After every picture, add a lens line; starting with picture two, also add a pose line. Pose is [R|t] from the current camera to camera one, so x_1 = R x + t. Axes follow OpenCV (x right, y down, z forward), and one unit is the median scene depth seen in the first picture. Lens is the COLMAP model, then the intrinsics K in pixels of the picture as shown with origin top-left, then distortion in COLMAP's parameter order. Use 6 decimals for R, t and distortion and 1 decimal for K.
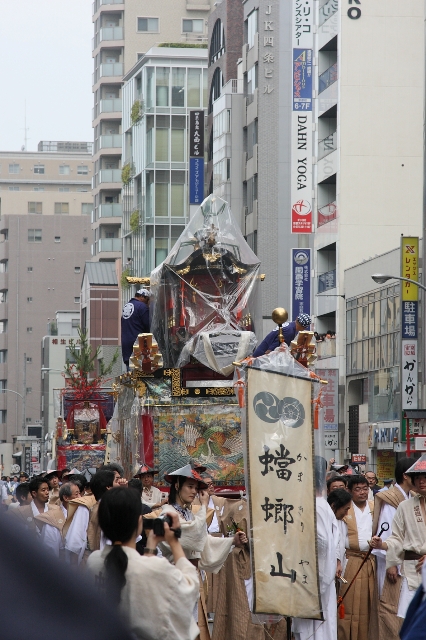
lens RADIAL K [[2917.8, 0, 213.0], [0, 2917.8, 320.0], [0, 0, 1]] dist [0.695732, 1.129560]
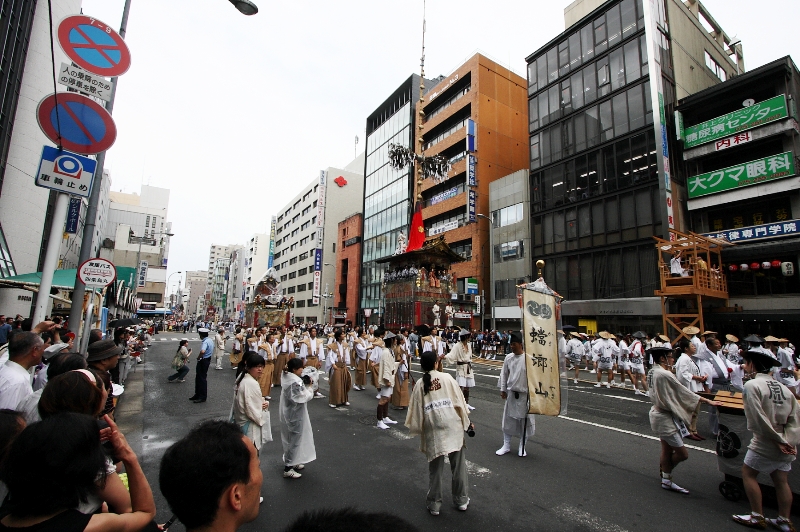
lens RADIAL K [[374.1, 0, 400.0], [0, 374.1, 266.0], [0, 0, 1]] dist [-0.022169, 0.000112]
pose [[0.900334, 0.081598, 0.427481, -0.014577], [-0.040201, 0.993659, -0.105002, 0.001710], [-0.433338, 0.077351, 0.897906, 0.055513]]
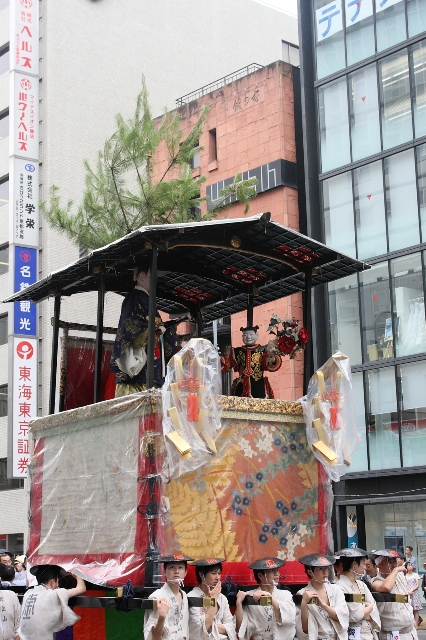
lens RADIAL K [[1156.3, 0, 213.0], [0, 1156.3, 320.0], [0, 0, 1]] dist [0.031531, 0.154812]
pose [[0.831608, 0.089086, 0.548172, -0.044292], [-0.000046, 0.987062, -0.160342, 0.011019], [-0.555363, 0.133317, 0.820852, 0.184764]]
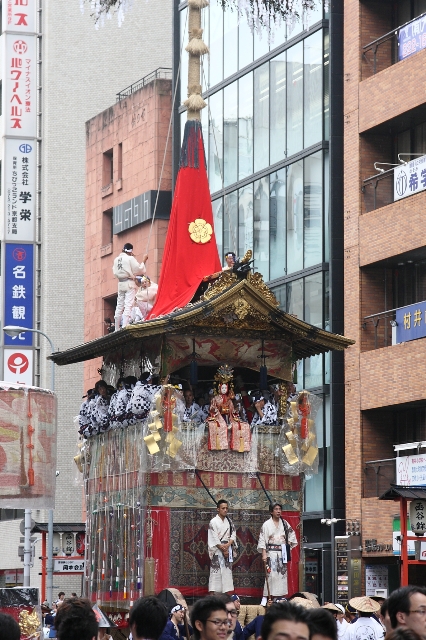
lens RADIAL K [[2280.1, 0, 213.0], [0, 2280.1, 320.0], [0, 0, 1]] dist [0.398692, 1.234557]
pose [[0.973521, 0.023059, 0.227432, 0.003178], [-0.007556, 0.997602, -0.068801, -0.003142], [-0.228473, 0.065261, 0.971361, -0.053988]]
